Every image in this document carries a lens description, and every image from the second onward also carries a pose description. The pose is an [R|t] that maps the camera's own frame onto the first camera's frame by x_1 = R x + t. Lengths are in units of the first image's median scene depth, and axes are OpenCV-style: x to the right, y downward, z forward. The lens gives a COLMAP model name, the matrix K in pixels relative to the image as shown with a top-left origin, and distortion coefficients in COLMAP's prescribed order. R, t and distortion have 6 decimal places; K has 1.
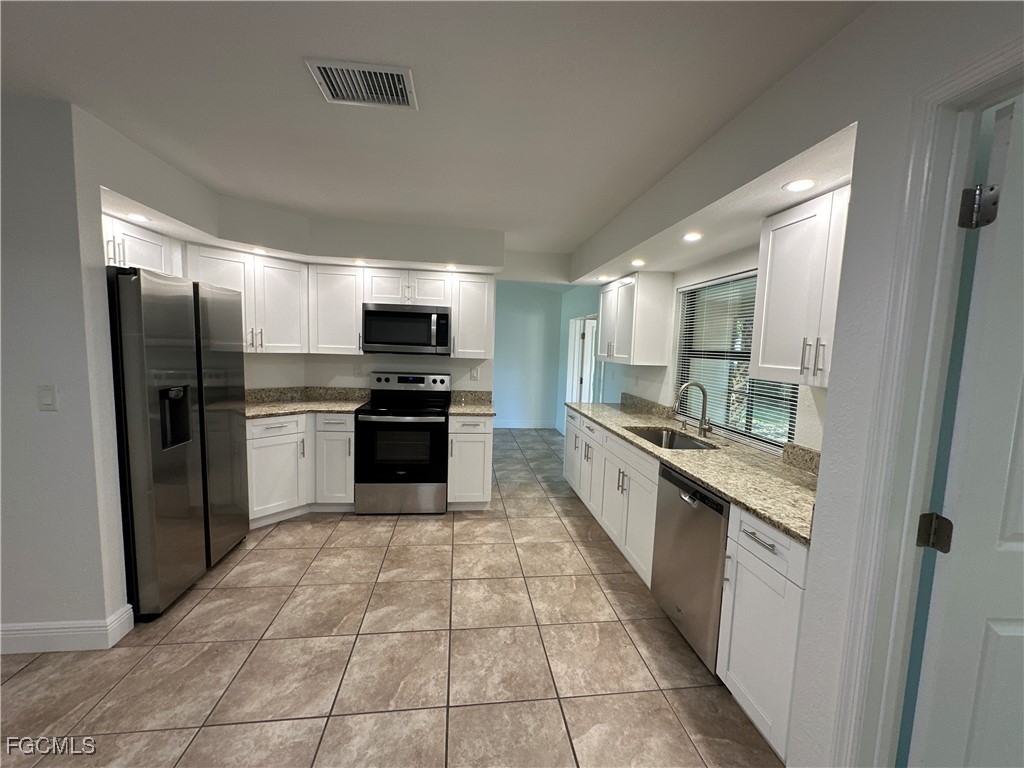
lens RADIAL K [[409.2, 0, 512.4], [0, 409.2, 385.4], [0, 0, 1]] dist [-0.004516, 0.000568]
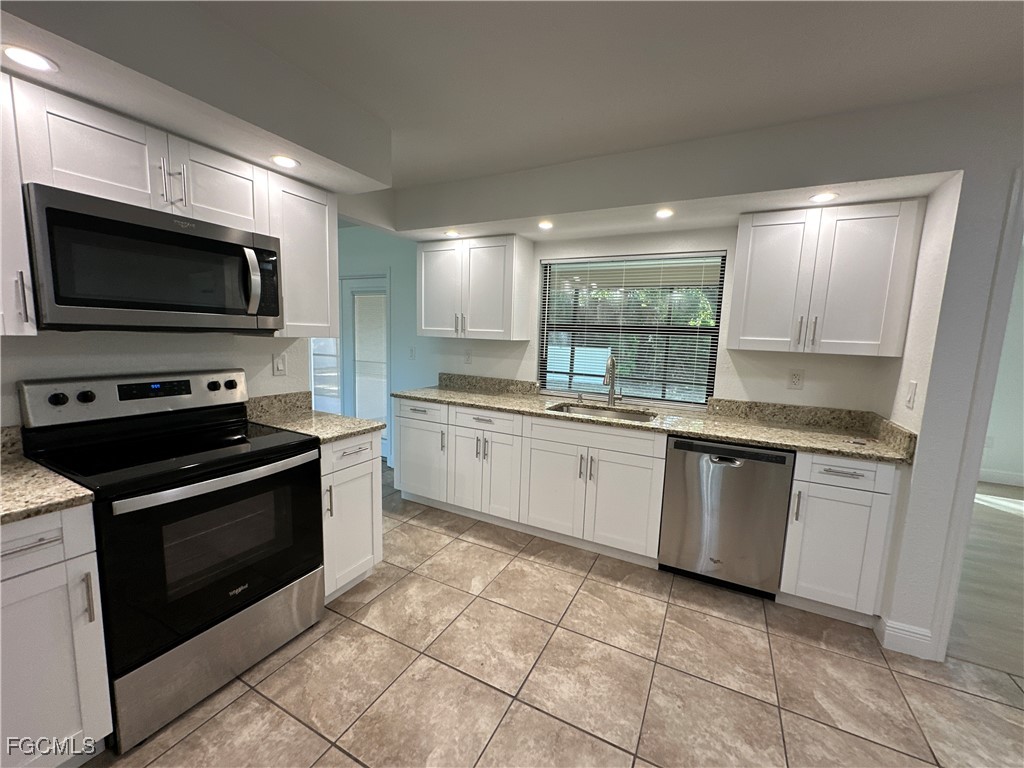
lens RADIAL K [[409.2, 0, 512.4], [0, 409.2, 385.4], [0, 0, 1]] dist [-0.004516, 0.000568]
pose [[0.568942, -0.120536, 0.813496, -0.441390], [0.064834, 0.992696, 0.101744, -0.042965], [-0.819818, -0.005144, 0.572601, 0.481657]]
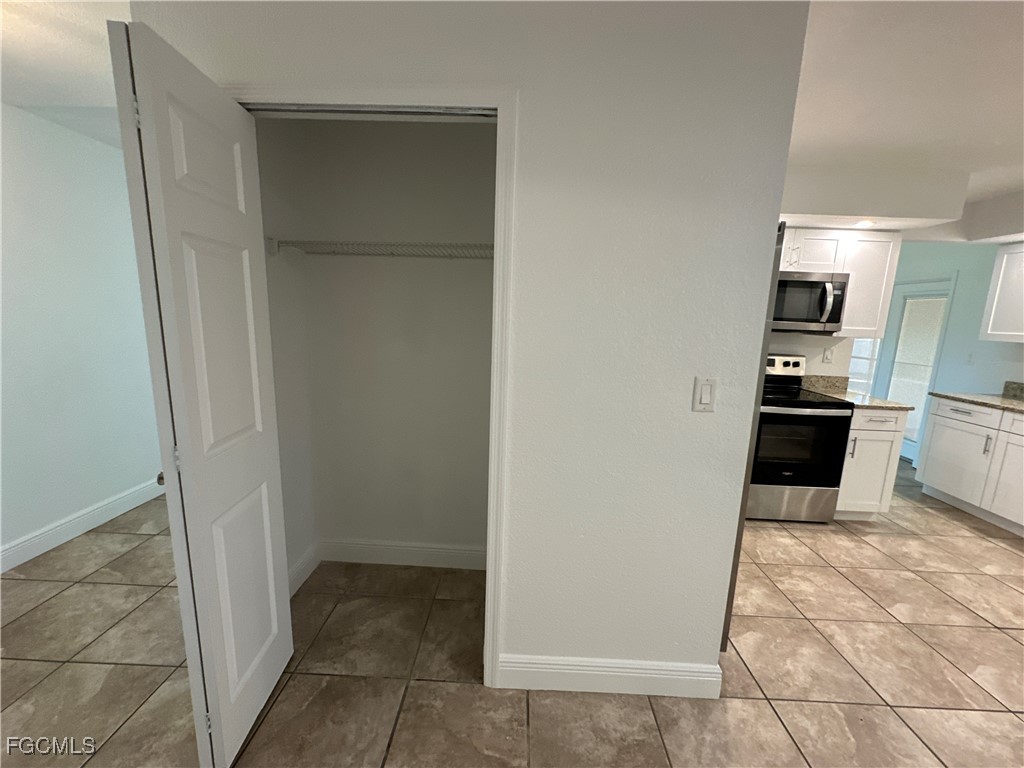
lens RADIAL K [[409.2, 0, 512.4], [0, 409.2, 385.4], [0, 0, 1]] dist [-0.004516, 0.000568]
pose [[0.987804, 0.026718, -0.153392, -0.706046], [-0.016021, 0.997379, 0.070556, -0.018621], [0.154875, -0.067238, 0.985643, 0.092409]]
